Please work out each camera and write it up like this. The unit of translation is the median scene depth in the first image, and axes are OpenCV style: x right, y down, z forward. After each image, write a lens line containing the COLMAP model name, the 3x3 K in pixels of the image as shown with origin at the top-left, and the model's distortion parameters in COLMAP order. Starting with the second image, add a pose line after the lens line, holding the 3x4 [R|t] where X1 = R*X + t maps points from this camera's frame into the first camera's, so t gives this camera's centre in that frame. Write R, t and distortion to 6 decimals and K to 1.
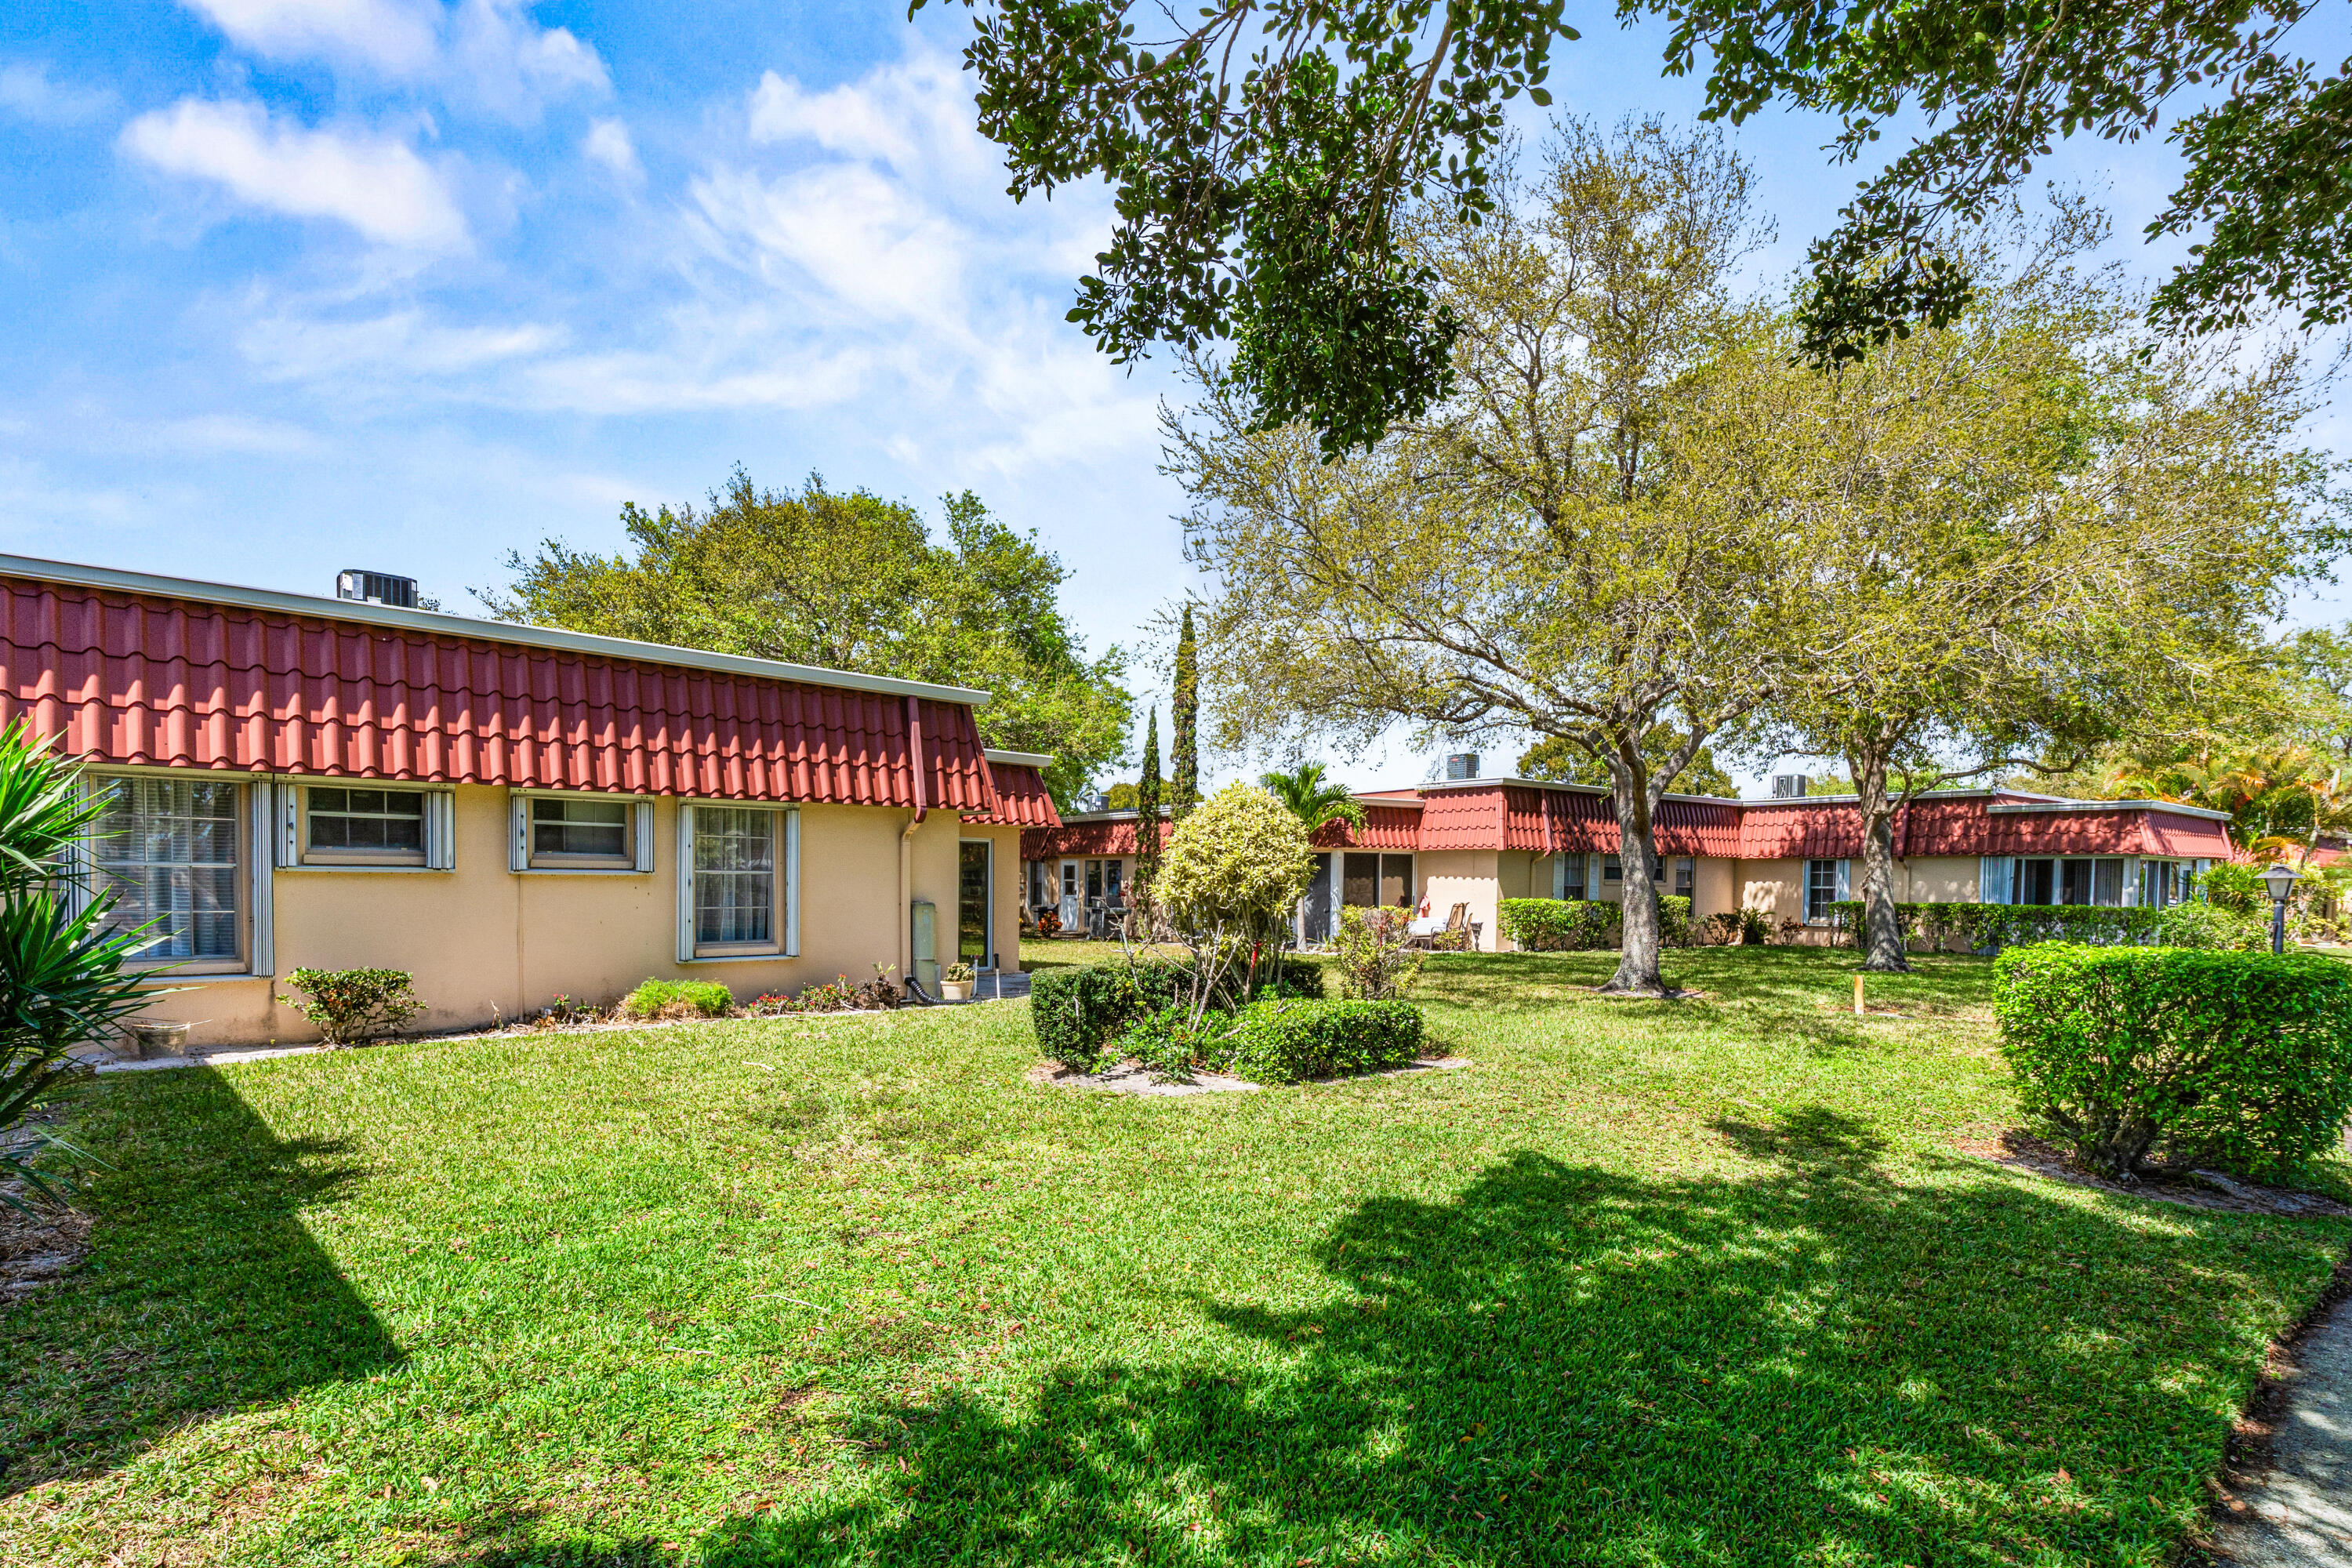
lens RADIAL K [[1158.0, 0, 1171.4], [0, 1158.0, 884.3], [0, 0, 1]] dist [0.001883, 0.000487]
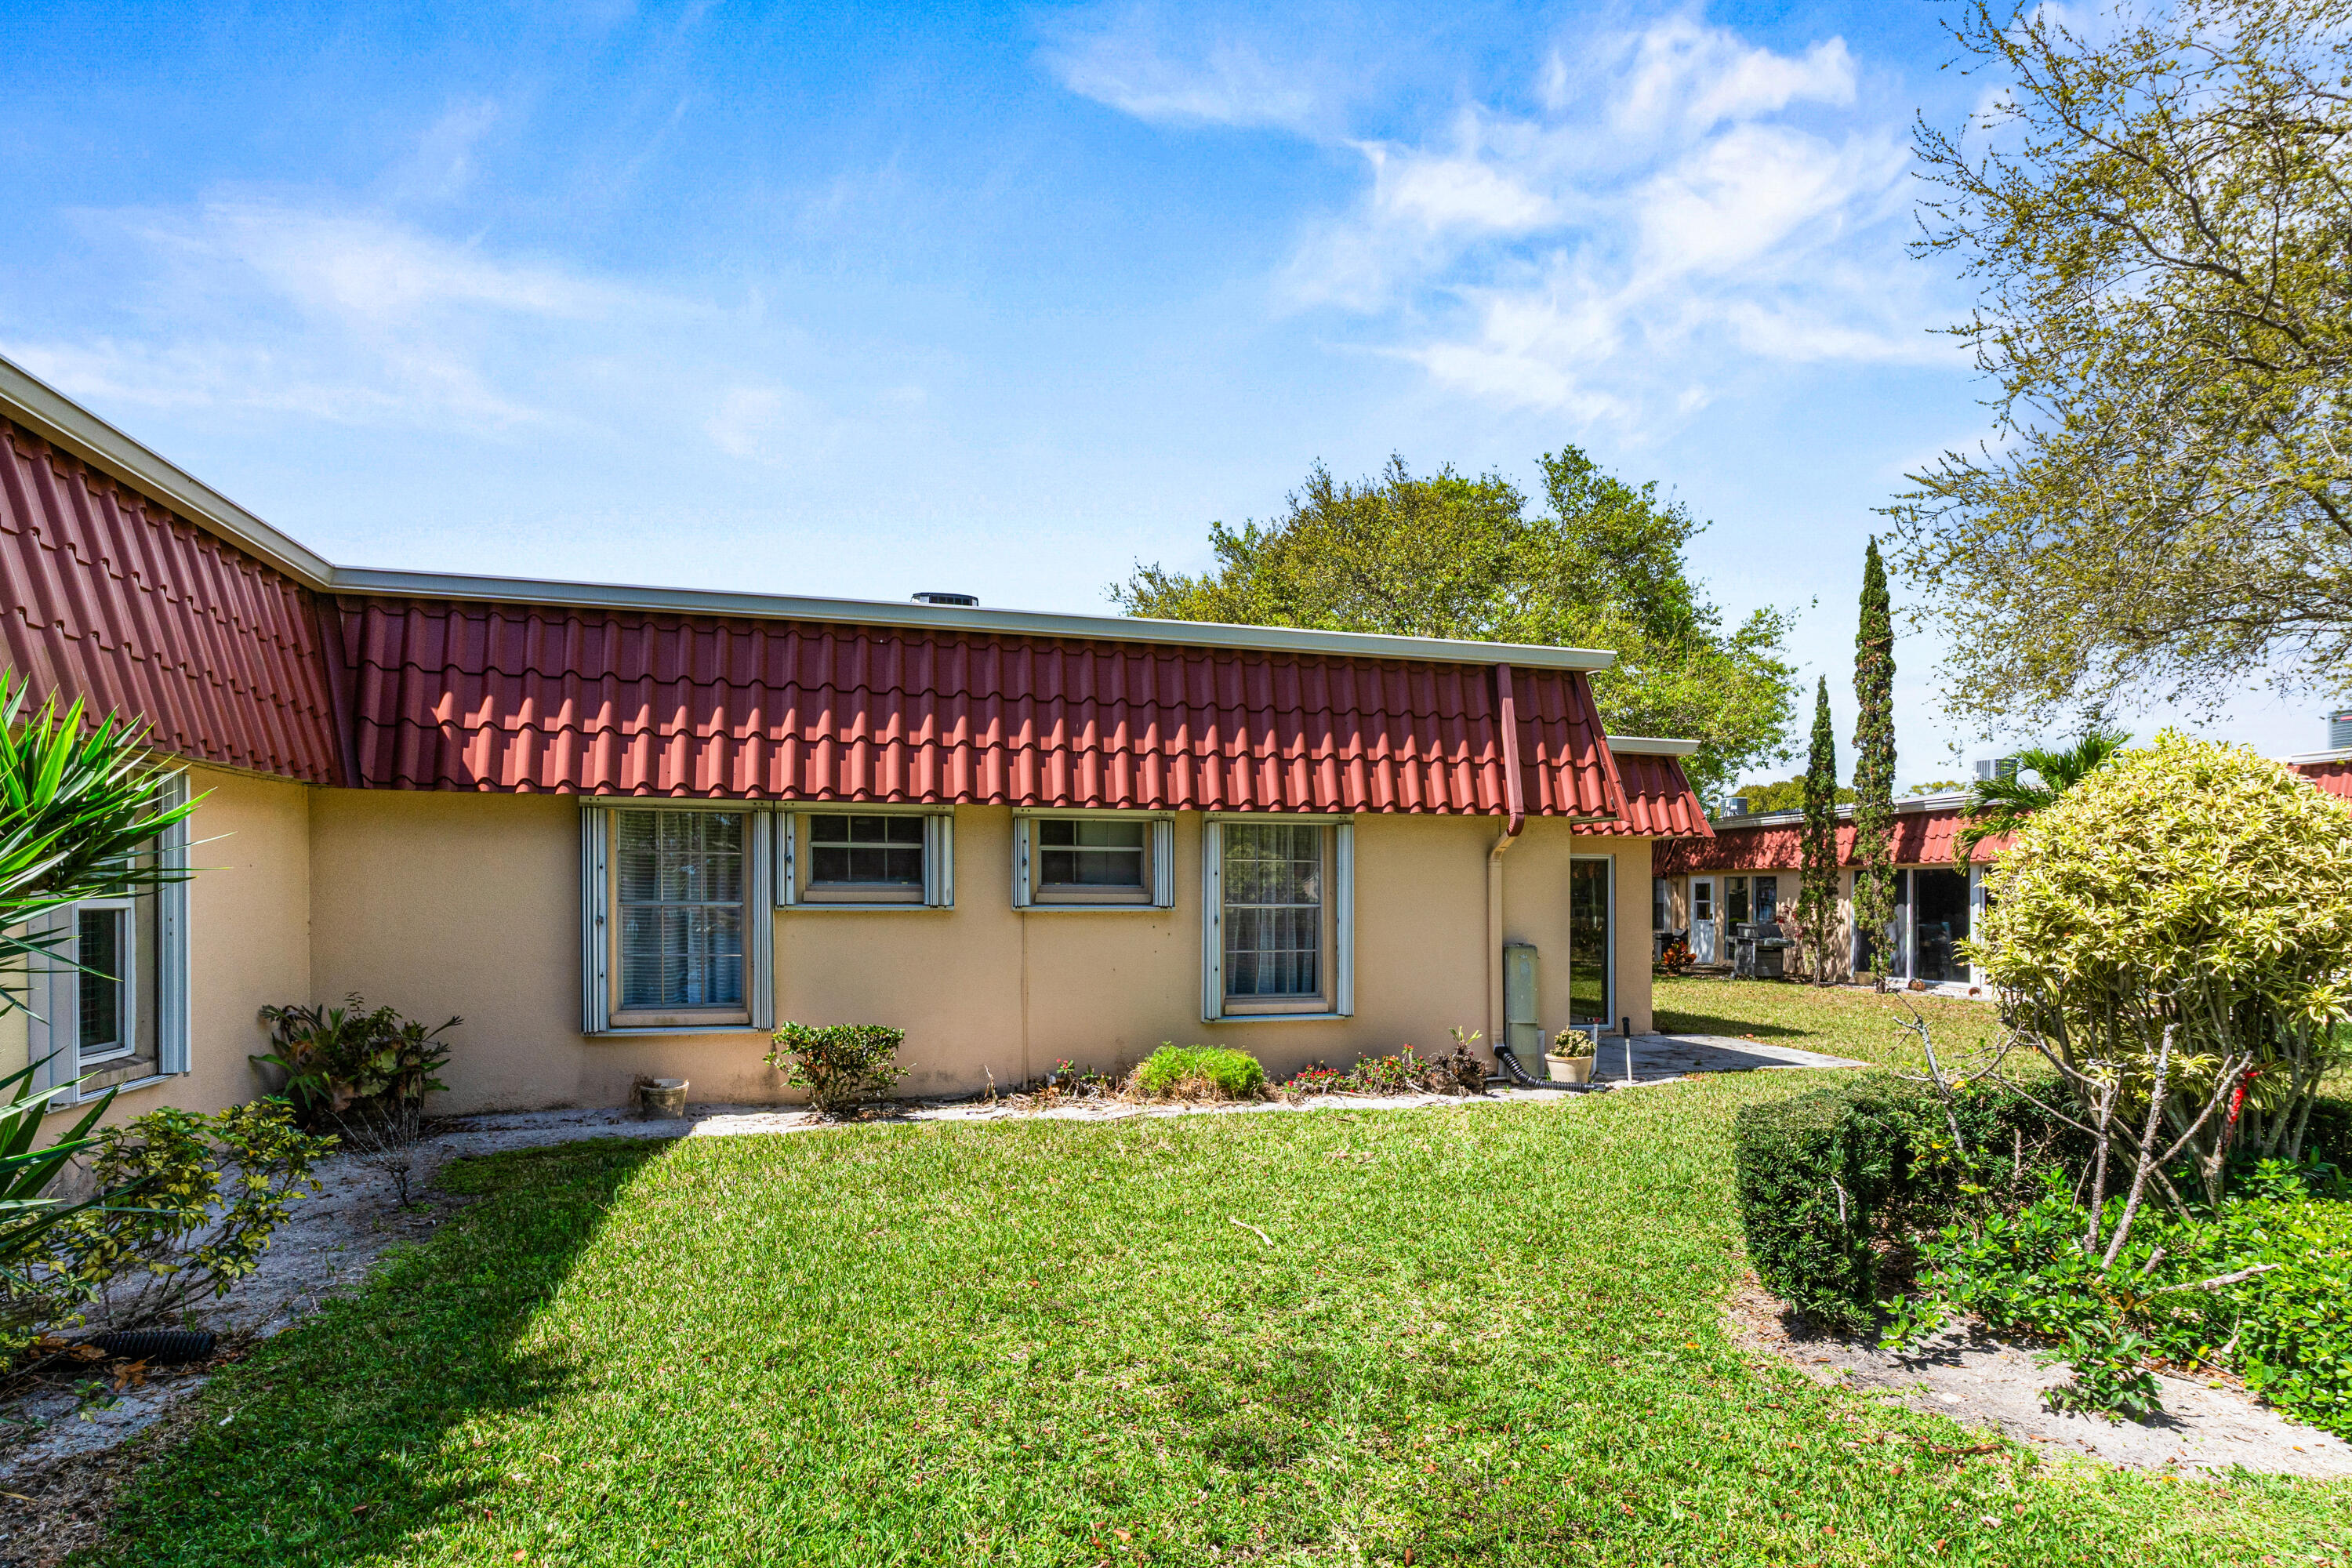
lens RADIAL K [[1158.0, 0, 1171.4], [0, 1158.0, 884.3], [0, 0, 1]] dist [0.001883, 0.000487]
pose [[0.875844, -0.008098, -0.482525, -0.059592], [0.001950, 0.999910, -0.013241, -0.014526], [0.482590, 0.010656, 0.875782, 0.279627]]
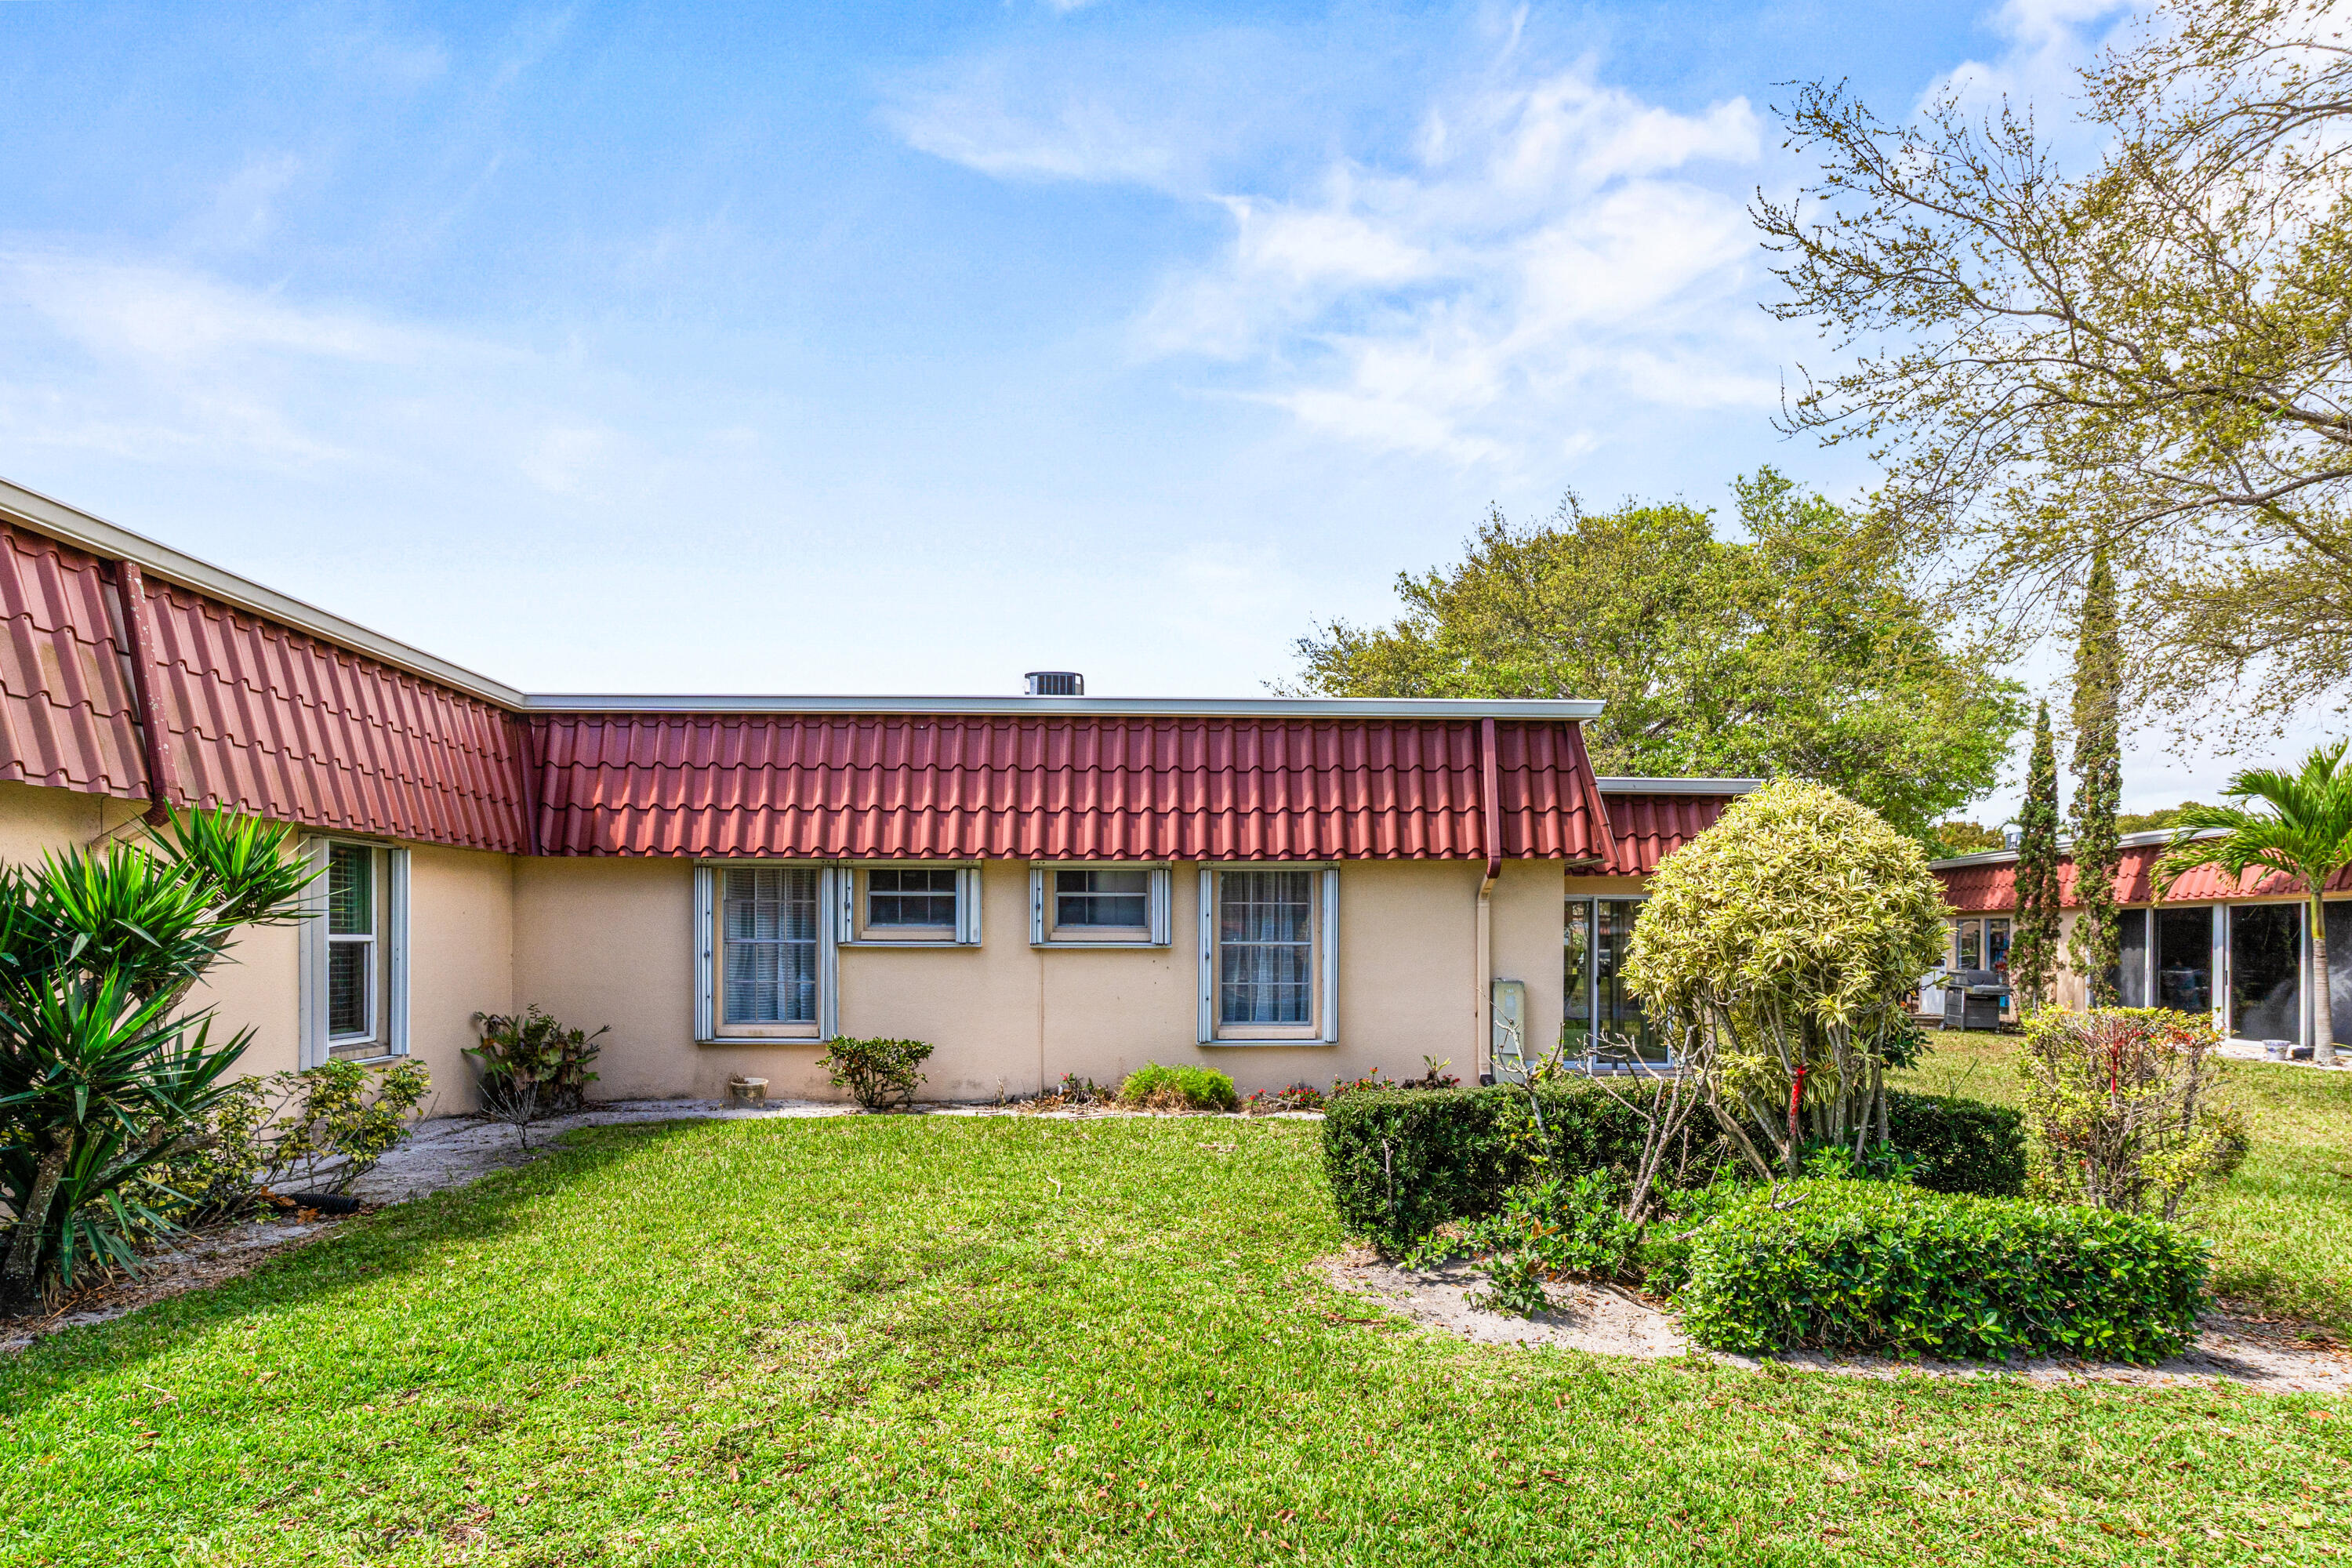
lens RADIAL K [[1183.9, 0, 1178.1], [0, 1183.9, 922.7], [0, 0, 1]] dist [0.001489, -0.000186]
pose [[0.741046, -0.018345, -0.671203, 0.173452], [0.002808, 0.999703, -0.024223, -0.004315], [0.671448, 0.016066, 0.740878, 0.286817]]
